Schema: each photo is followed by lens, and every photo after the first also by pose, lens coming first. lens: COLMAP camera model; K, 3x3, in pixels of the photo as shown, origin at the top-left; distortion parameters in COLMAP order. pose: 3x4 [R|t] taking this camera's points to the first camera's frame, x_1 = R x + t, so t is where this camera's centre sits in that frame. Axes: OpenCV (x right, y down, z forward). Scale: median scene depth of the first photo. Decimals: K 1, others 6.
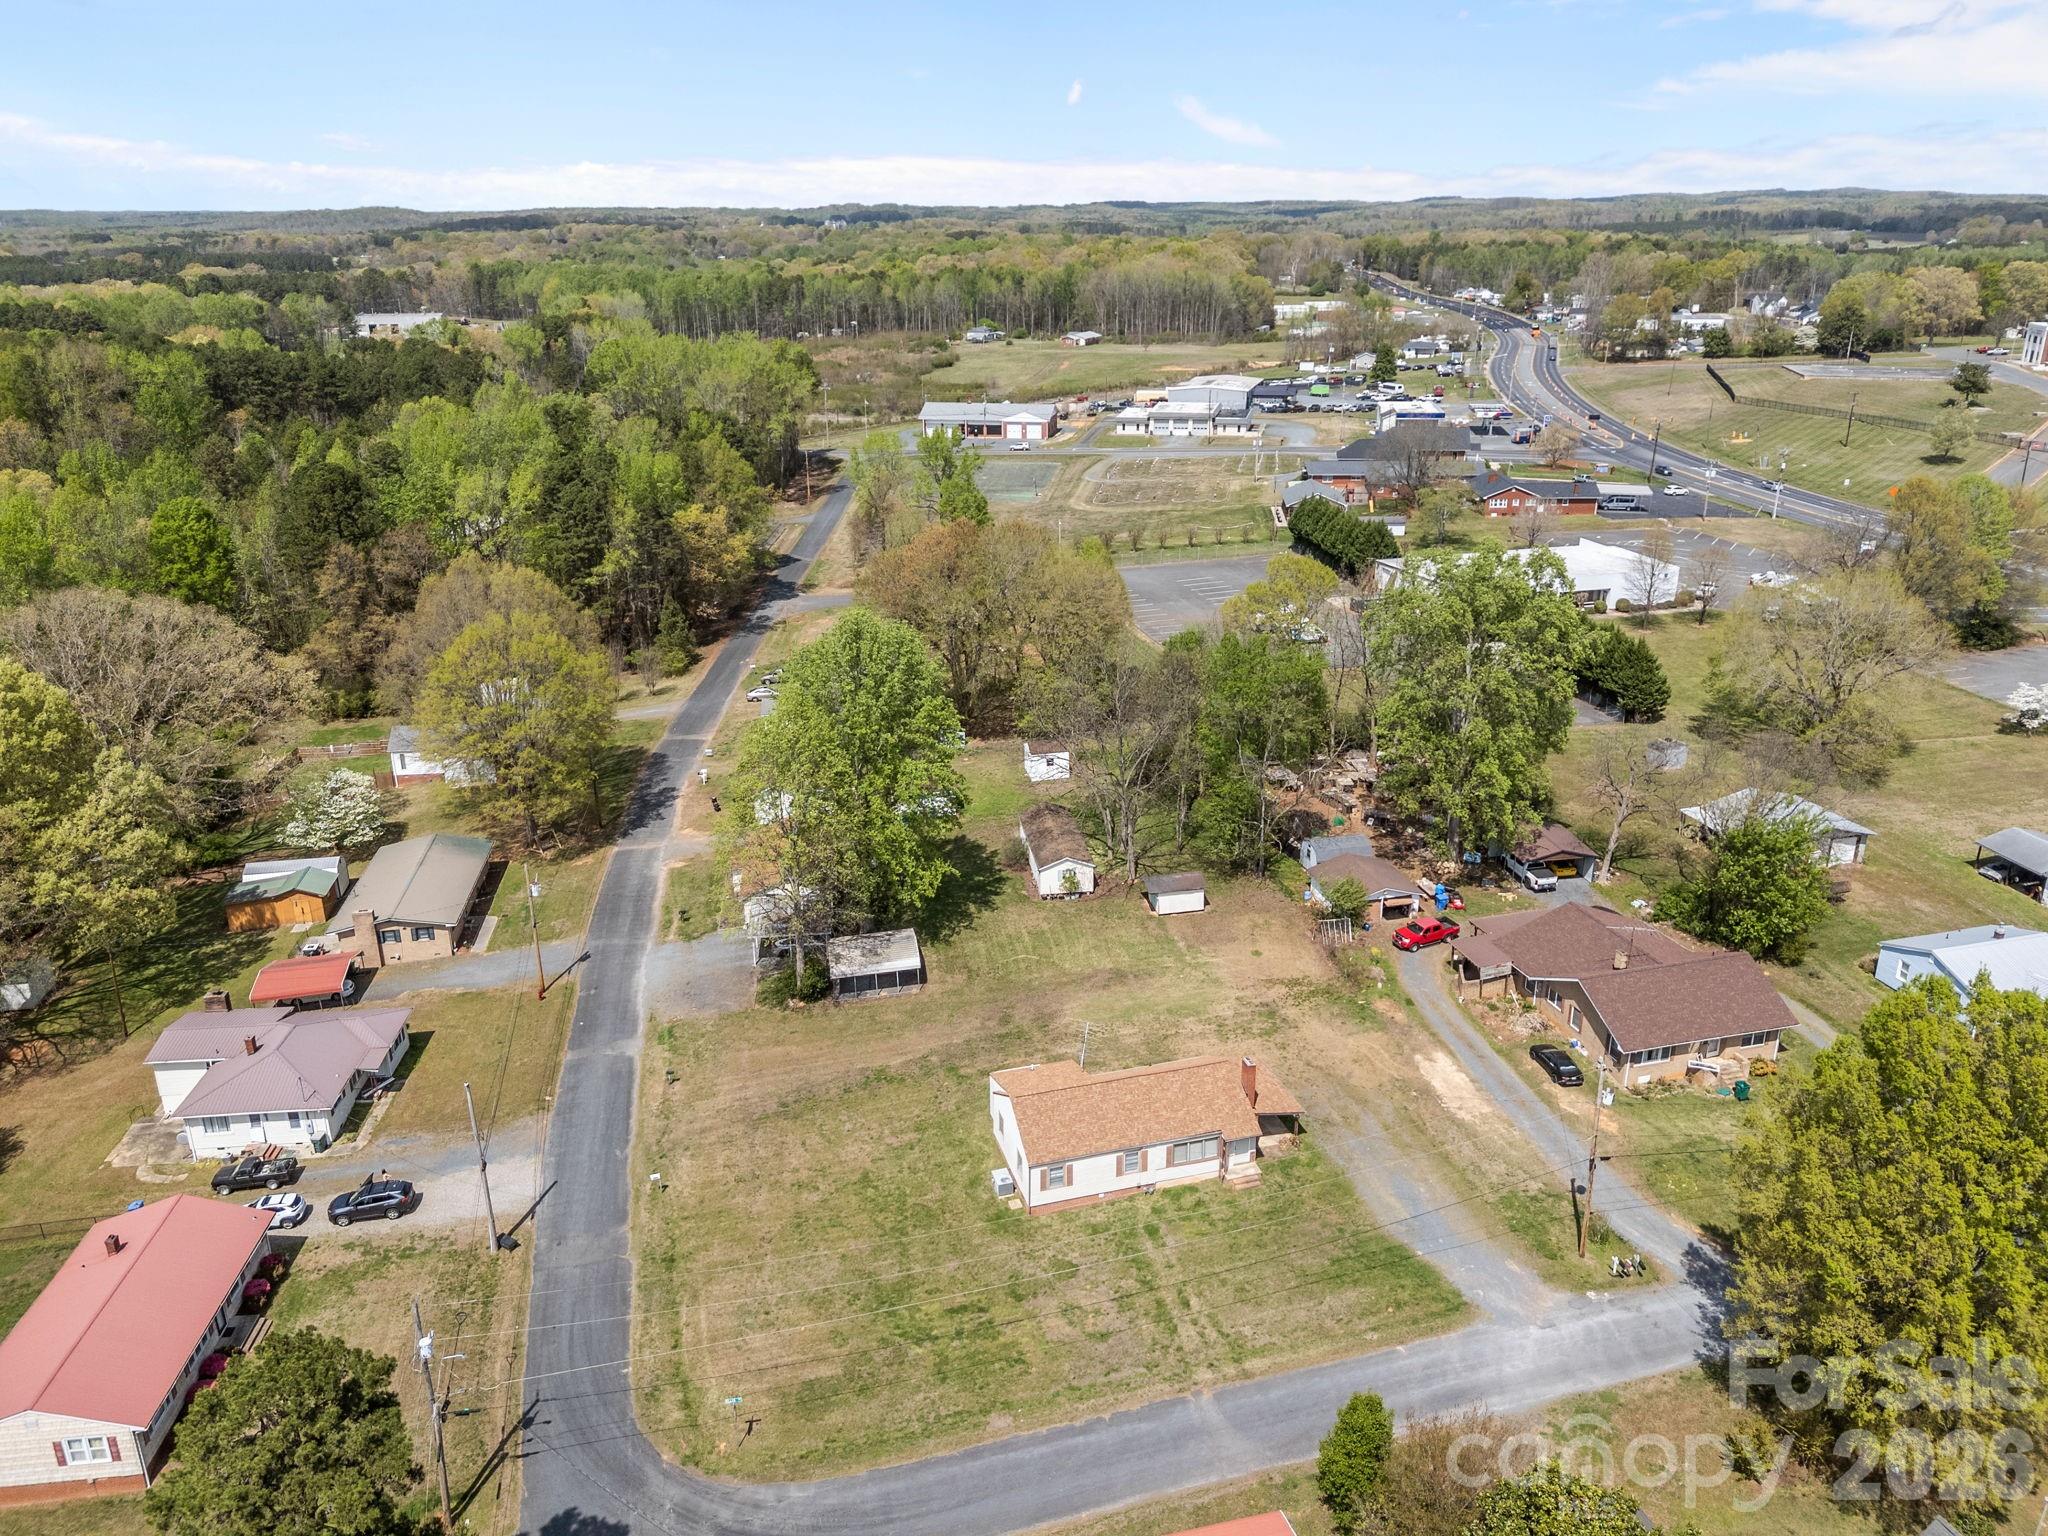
lens RADIAL K [[1485.8, 0, 1035.8], [0, 1485.8, 774.1], [0, 0, 1]] dist [0.083626, -0.101153]
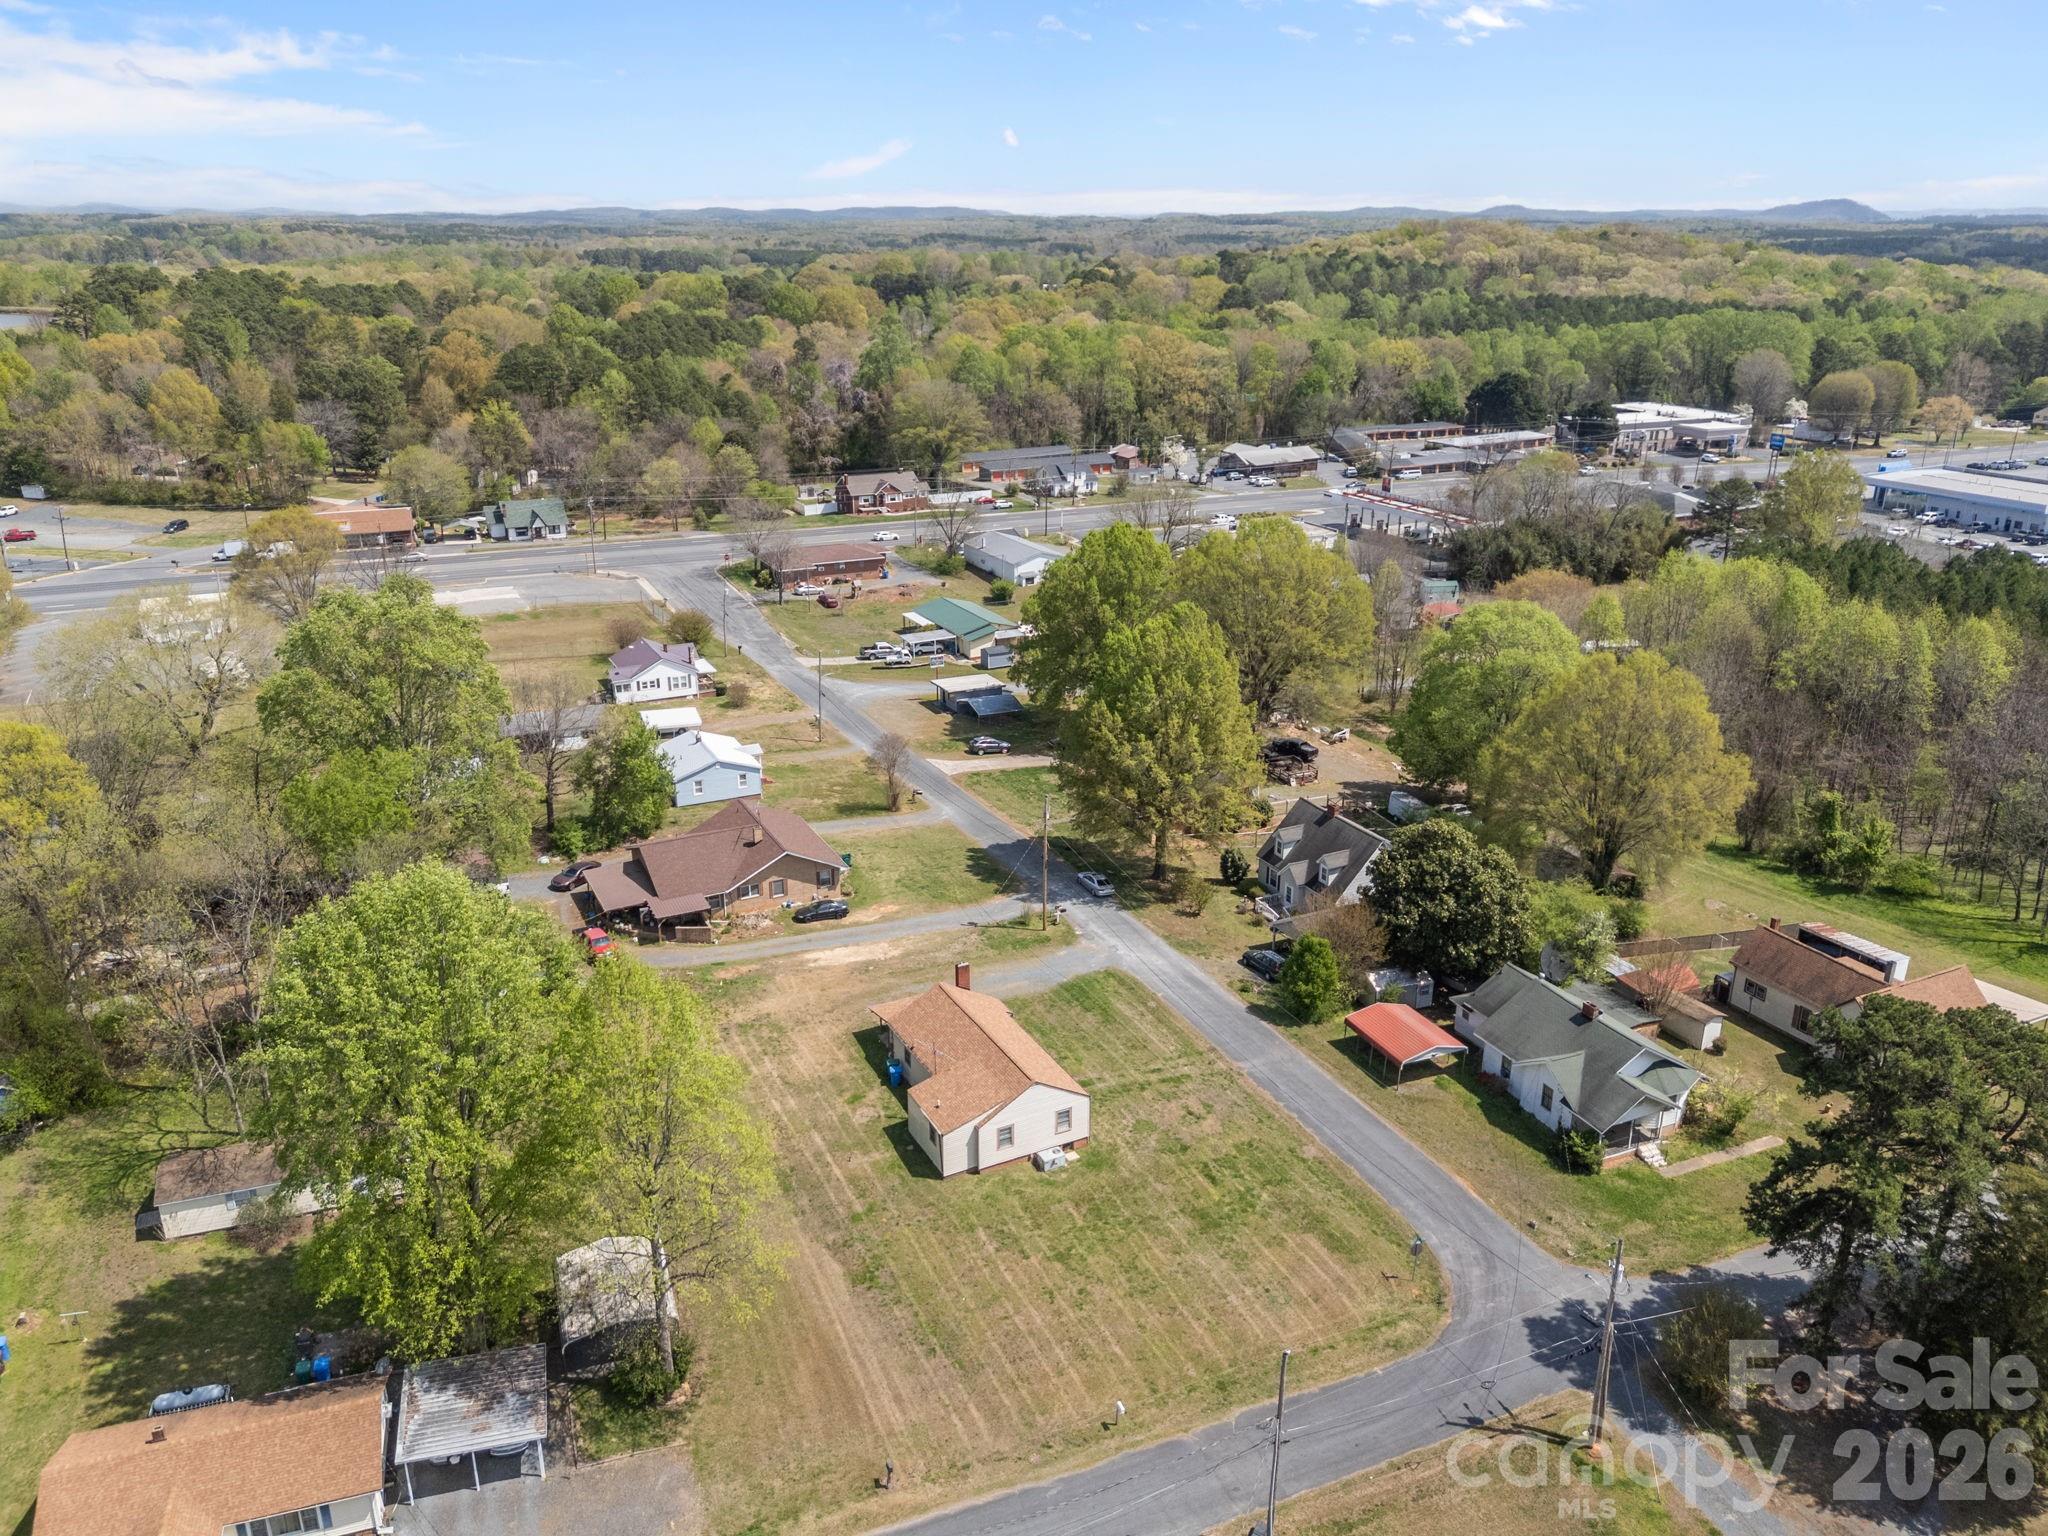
lens RADIAL K [[1485.8, 0, 1035.8], [0, 1485.8, 774.1], [0, 0, 1]] dist [0.083626, -0.101153]
pose [[-0.186827, -0.334658, 0.923634, -0.630423], [0.344263, 0.858266, 0.380609, -0.251134], [-0.920097, 0.389081, -0.045137, 0.677001]]
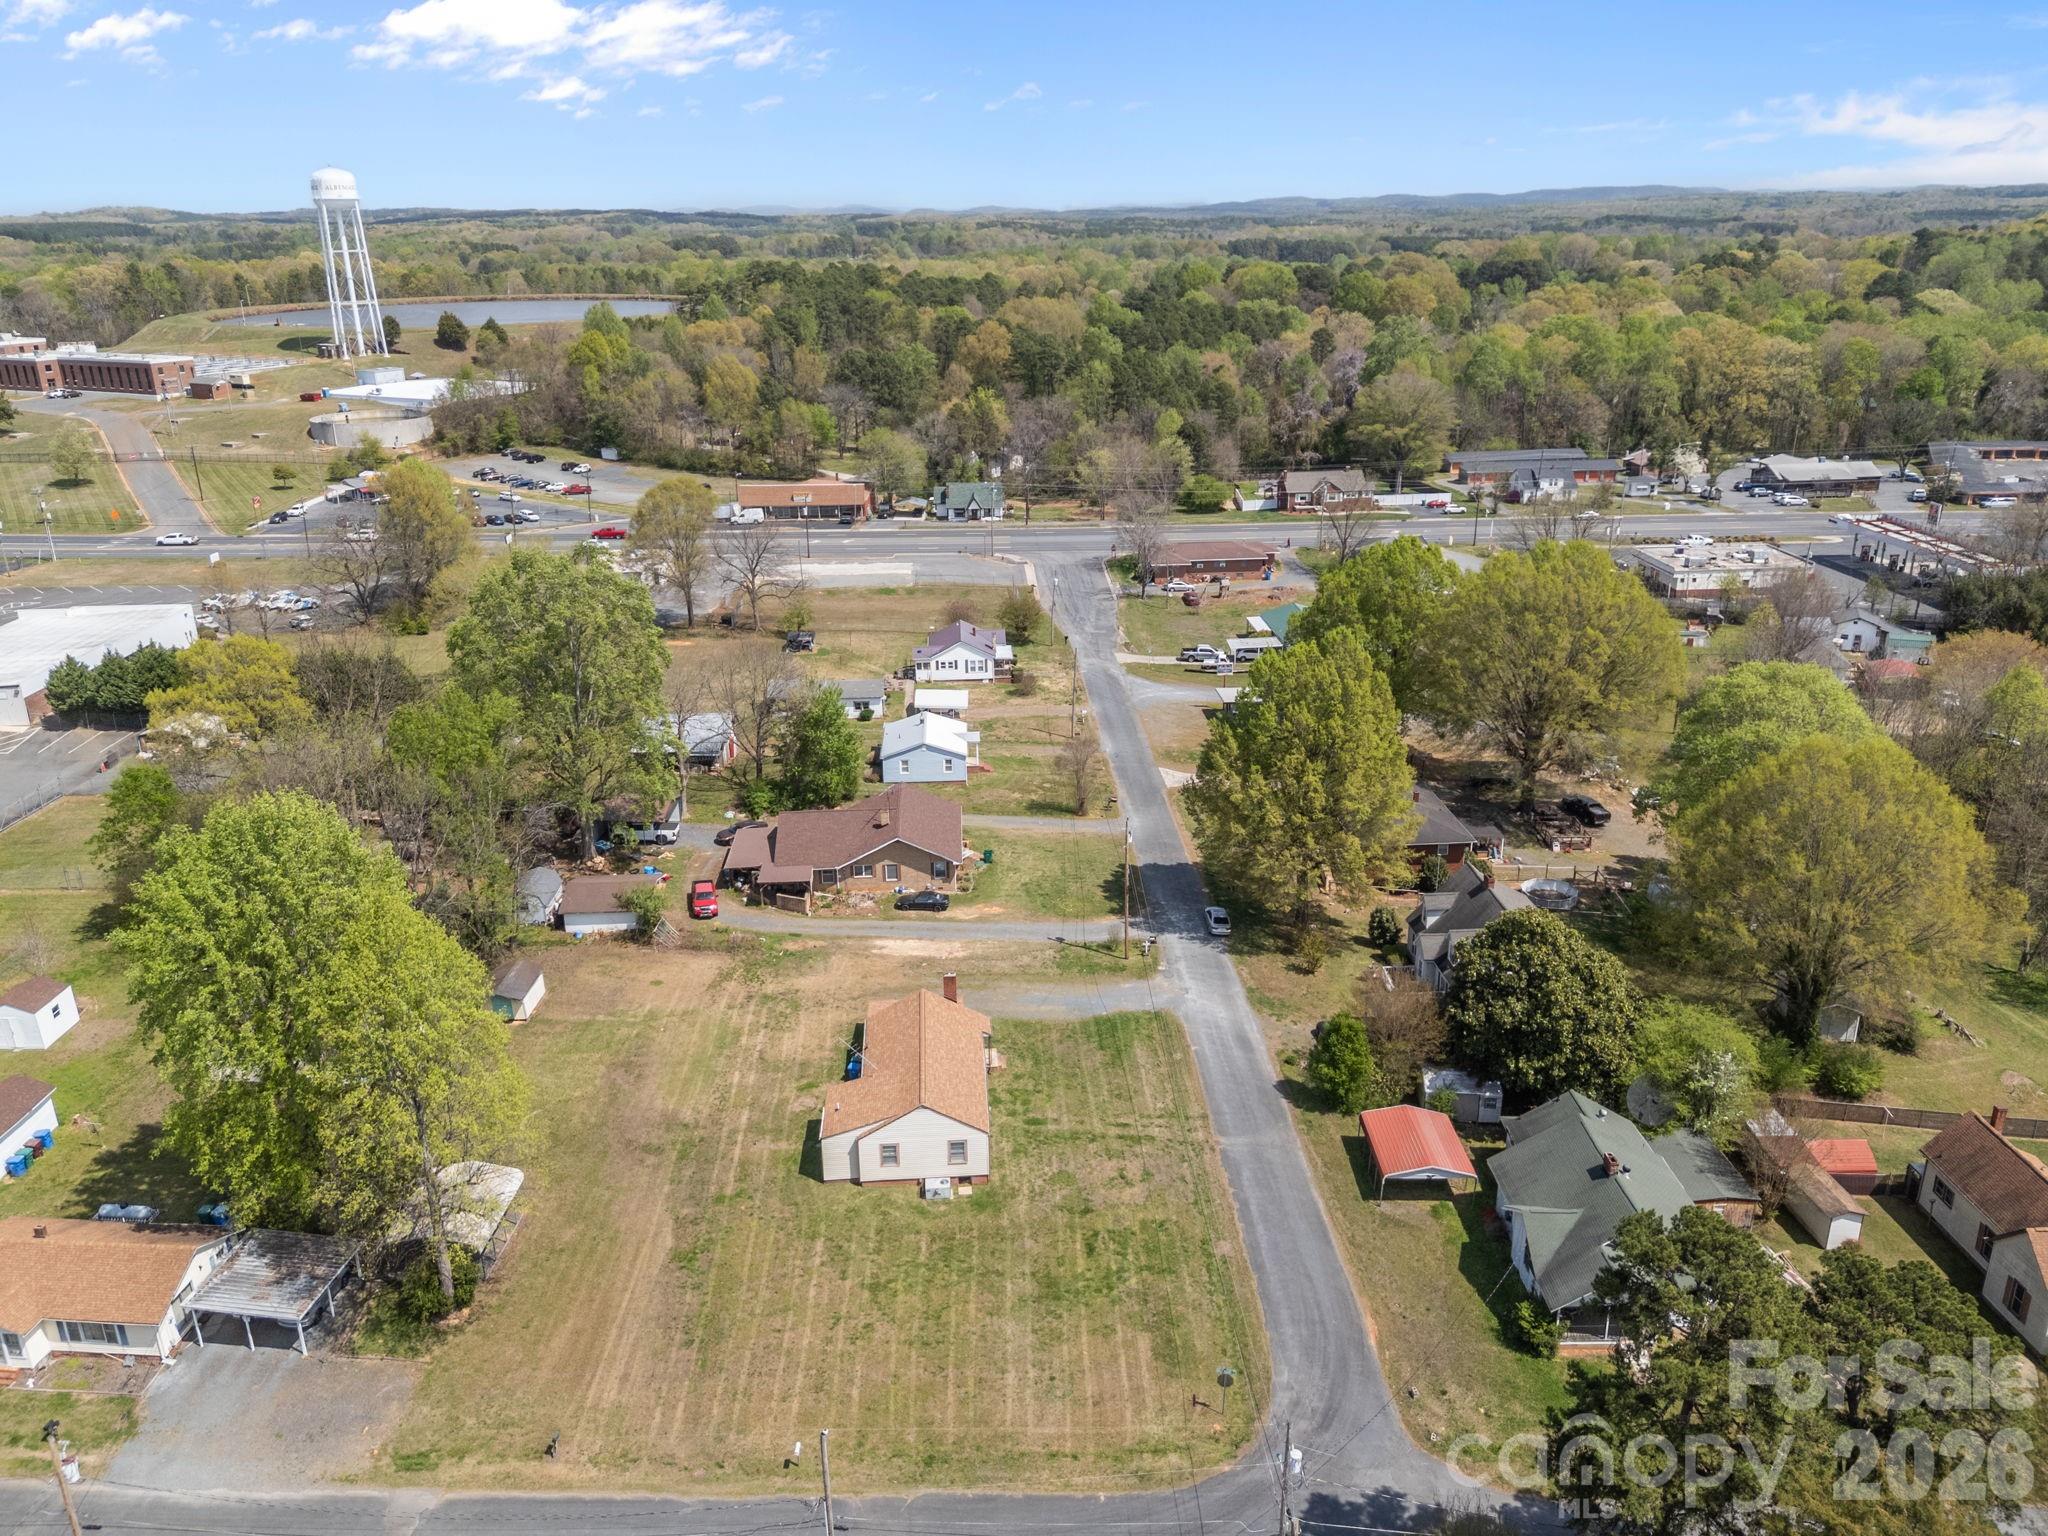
lens RADIAL K [[1506.5, 0, 1035.8], [0, 1506.5, 764.9], [0, 0, 1]] dist [0.081000, -0.091802]
pose [[0.222388, -0.330255, 0.917319, -0.599651], [0.353766, 0.904091, 0.239728, -0.143905], [-0.908512, 0.271204, 0.317892, 0.384786]]
